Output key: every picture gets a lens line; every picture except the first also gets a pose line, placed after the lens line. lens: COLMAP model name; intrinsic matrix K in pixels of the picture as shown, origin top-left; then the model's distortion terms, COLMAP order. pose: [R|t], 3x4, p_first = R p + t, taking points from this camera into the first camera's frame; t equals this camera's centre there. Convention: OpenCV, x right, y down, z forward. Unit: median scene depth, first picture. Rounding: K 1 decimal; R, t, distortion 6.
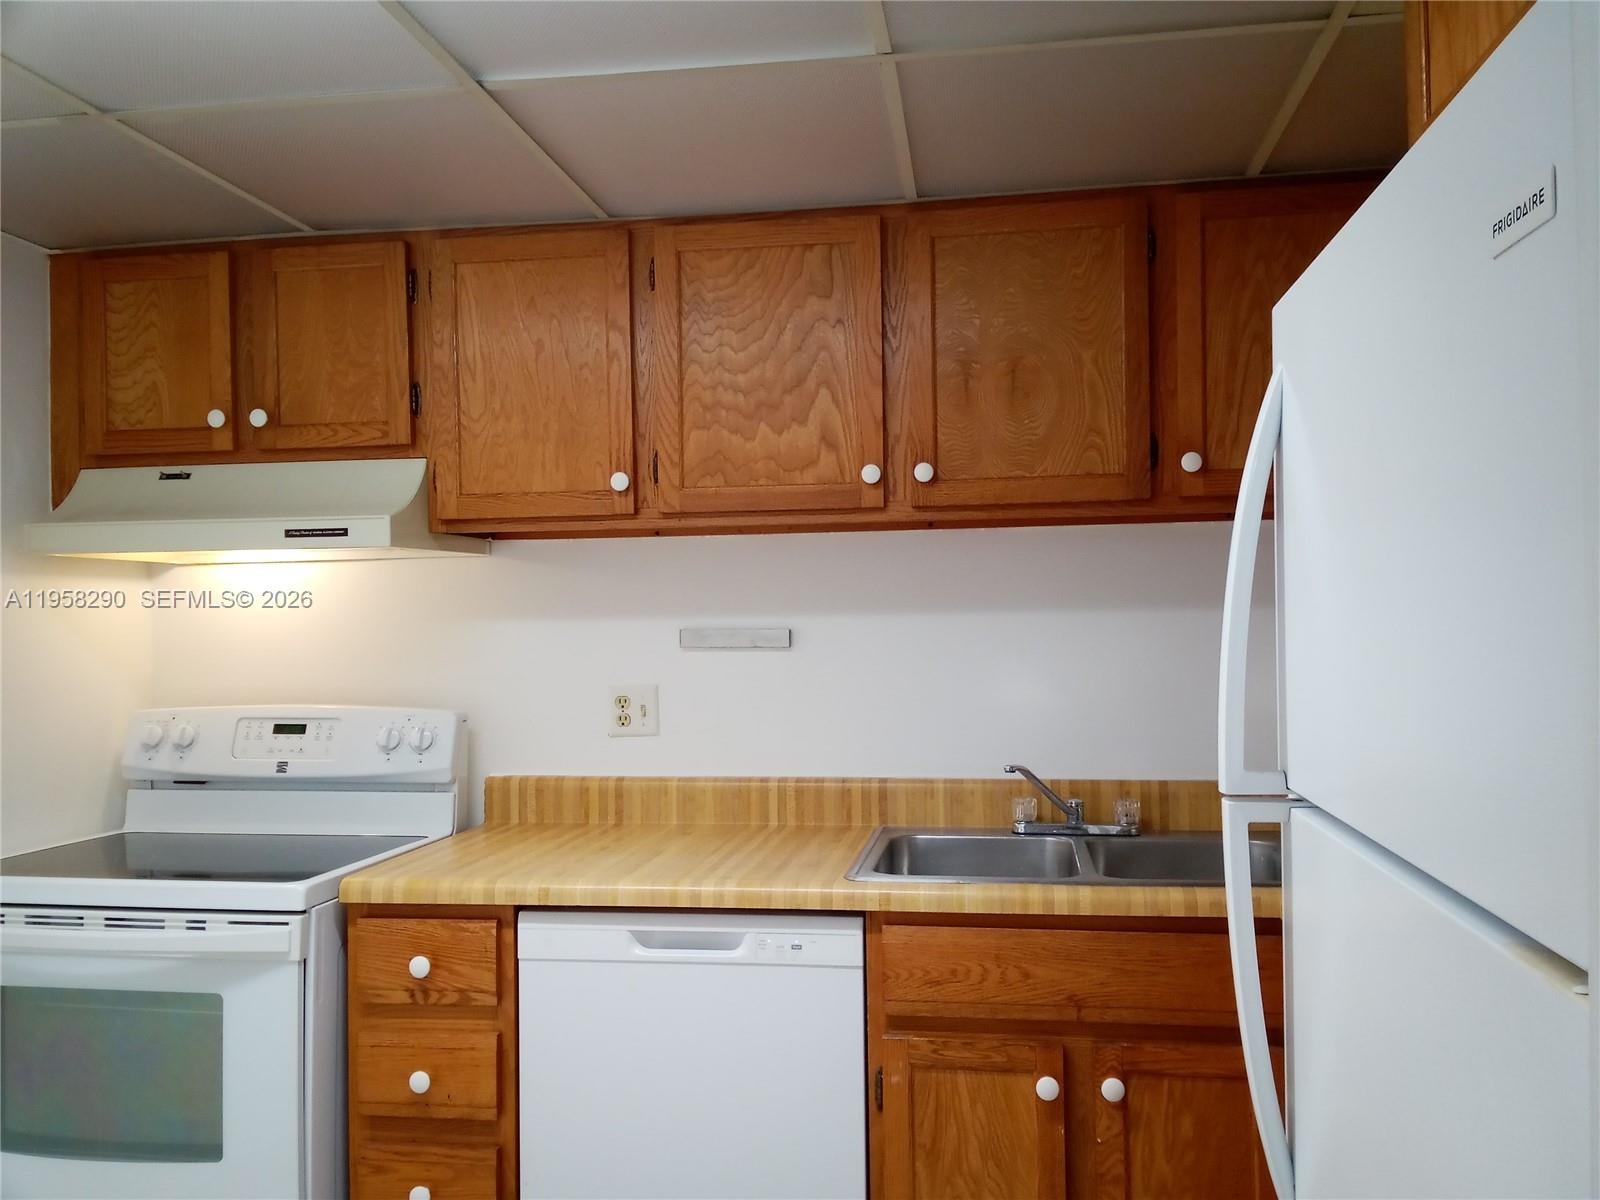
lens RADIAL K [[1265.8, 0, 826.4], [0, 1265.8, 594.6], [0, 0, 1]] dist [0.069006, -0.103646]
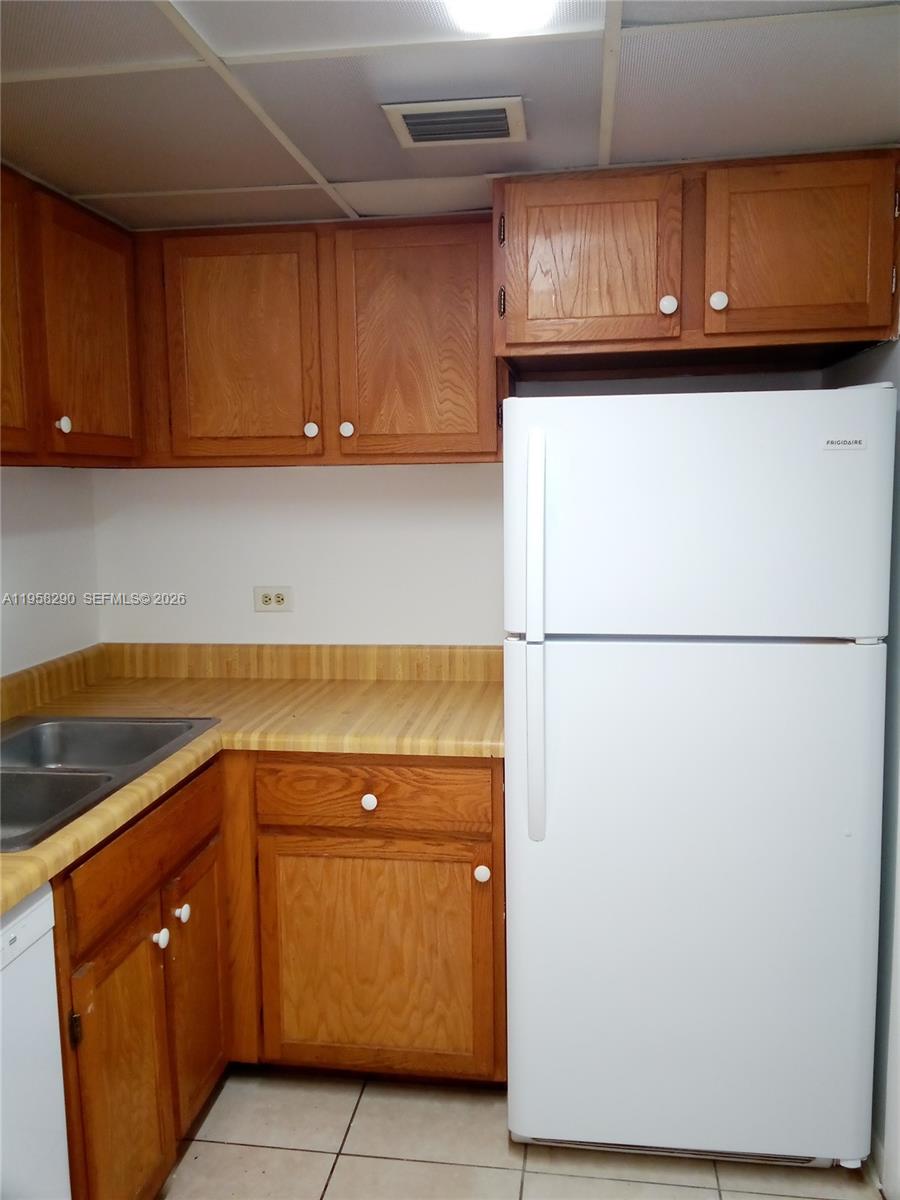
lens RADIAL K [[949.3, 0, 455.9], [0, 949.3, 571.4], [0, 0, 1]] dist [0.069006, -0.103646]
pose [[-0.026372, -0.078551, 0.996561, -0.601609], [-0.002258, 0.996910, 0.078519, -0.034735], [-0.999650, -0.000179, -0.026468, 0.606728]]
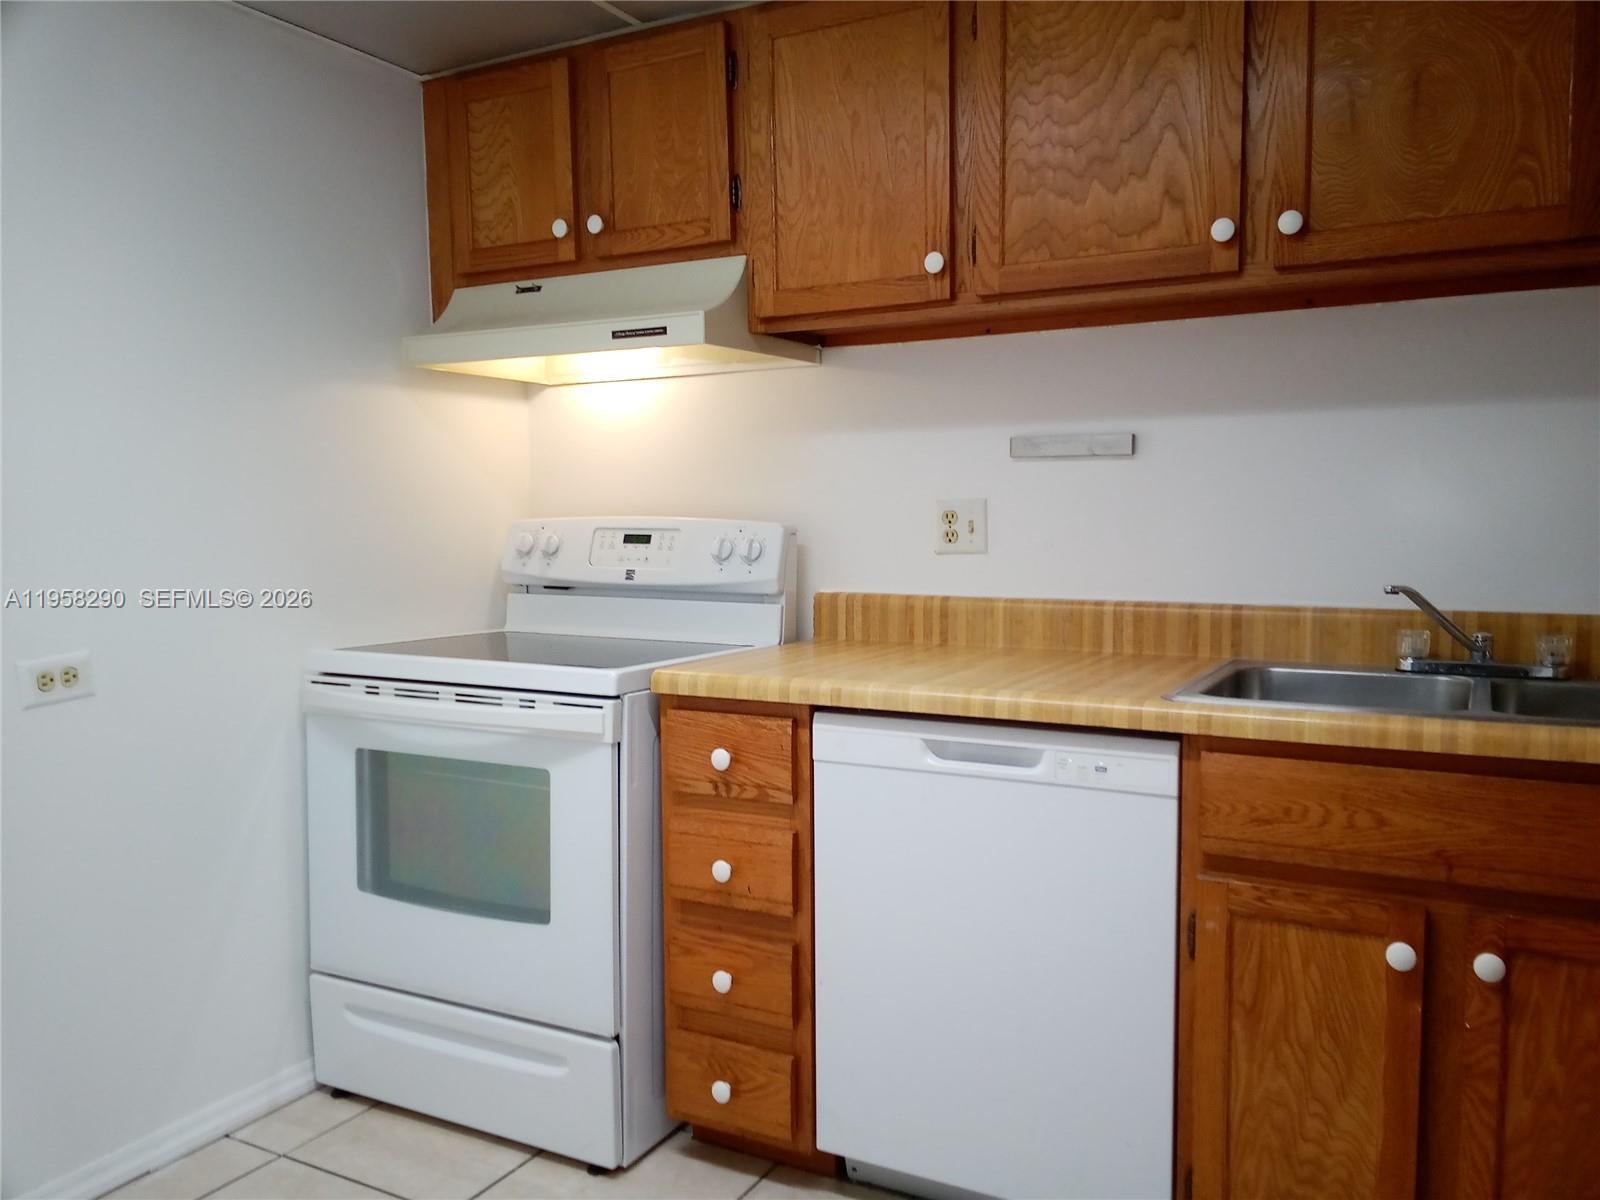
lens RADIAL K [[1265.8, 0, 805.3], [0, 1265.8, 601.0], [0, 0, 1]] dist [0.069006, -0.103646]
pose [[0.939262, 0.034399, -0.341474, 0.070716], [-0.000936, 0.995217, 0.097679, 0.063837], [0.343201, -0.091427, 0.934802, 0.095444]]
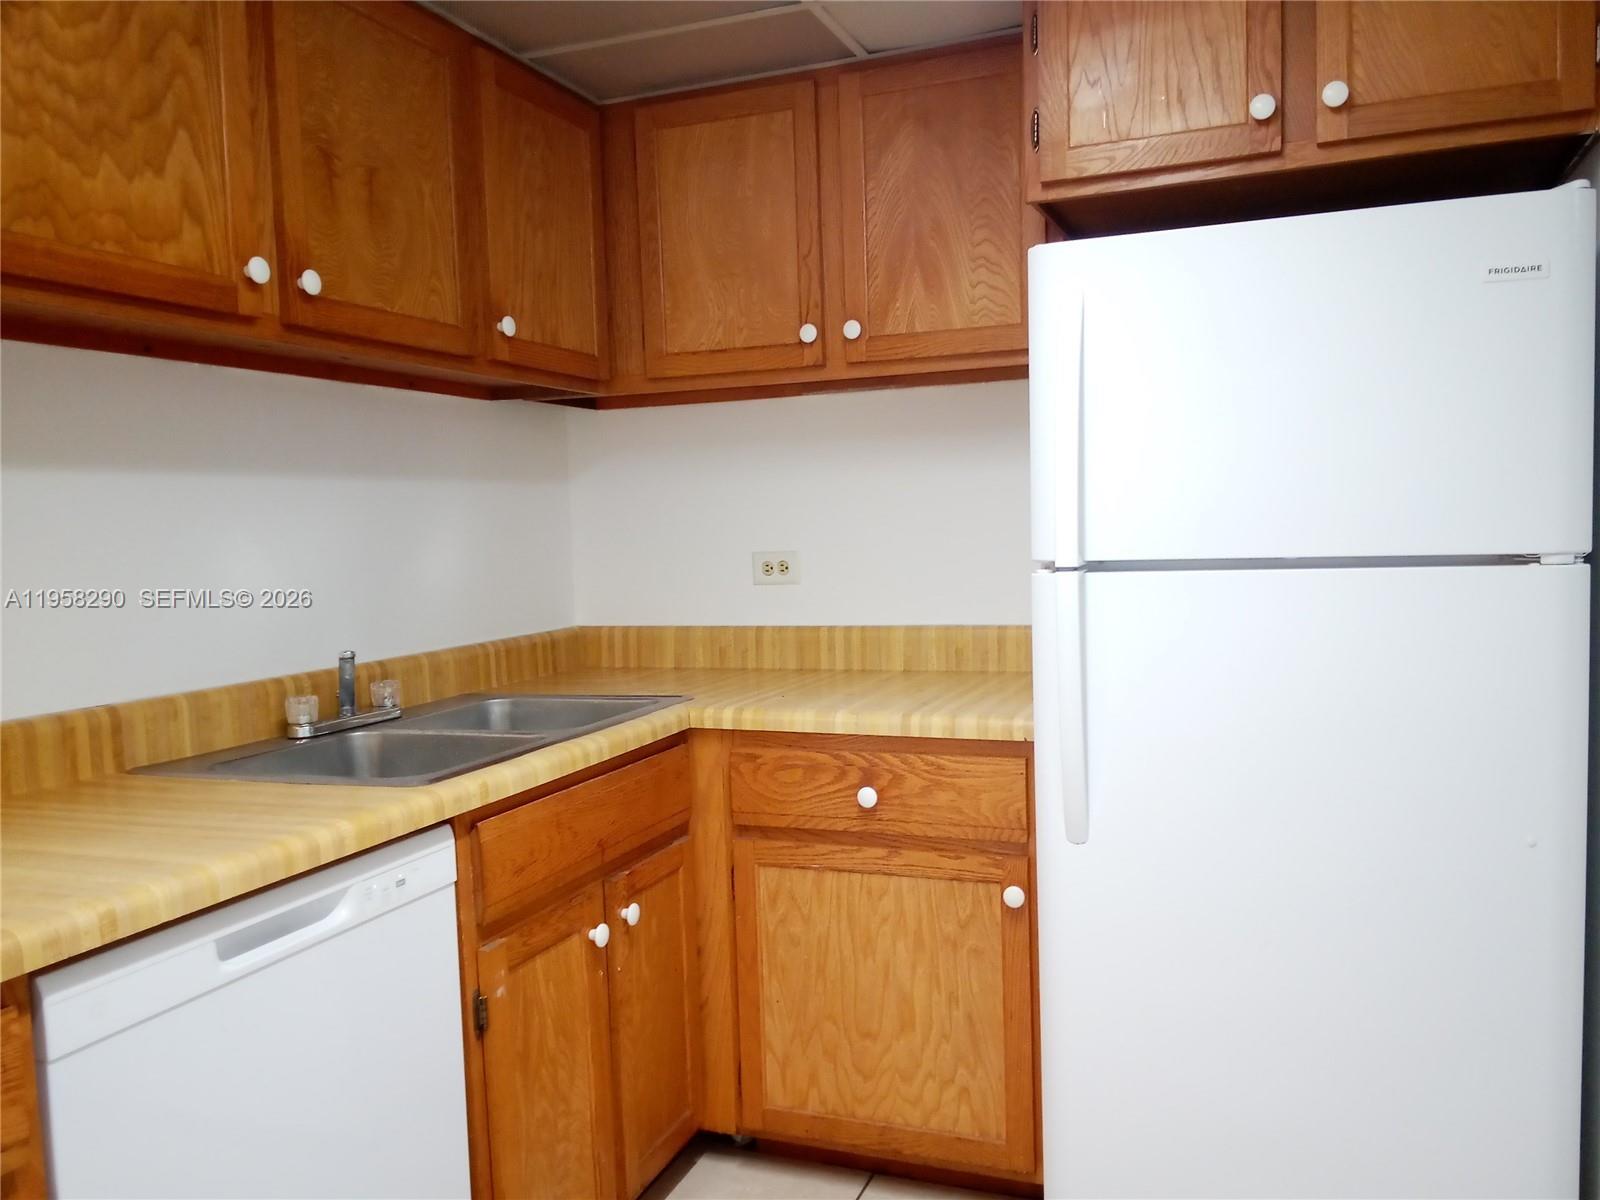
lens RADIAL K [[1265.8, 0, 815.2], [0, 1265.8, 611.2], [0, 0, 1]] dist [0.069006, -0.103646]
pose [[0.201225, -0.058787, 0.977779, -0.622398], [0.010649, 0.998270, 0.057828, 0.061322], [-0.979487, -0.001224, 0.201503, 0.517968]]
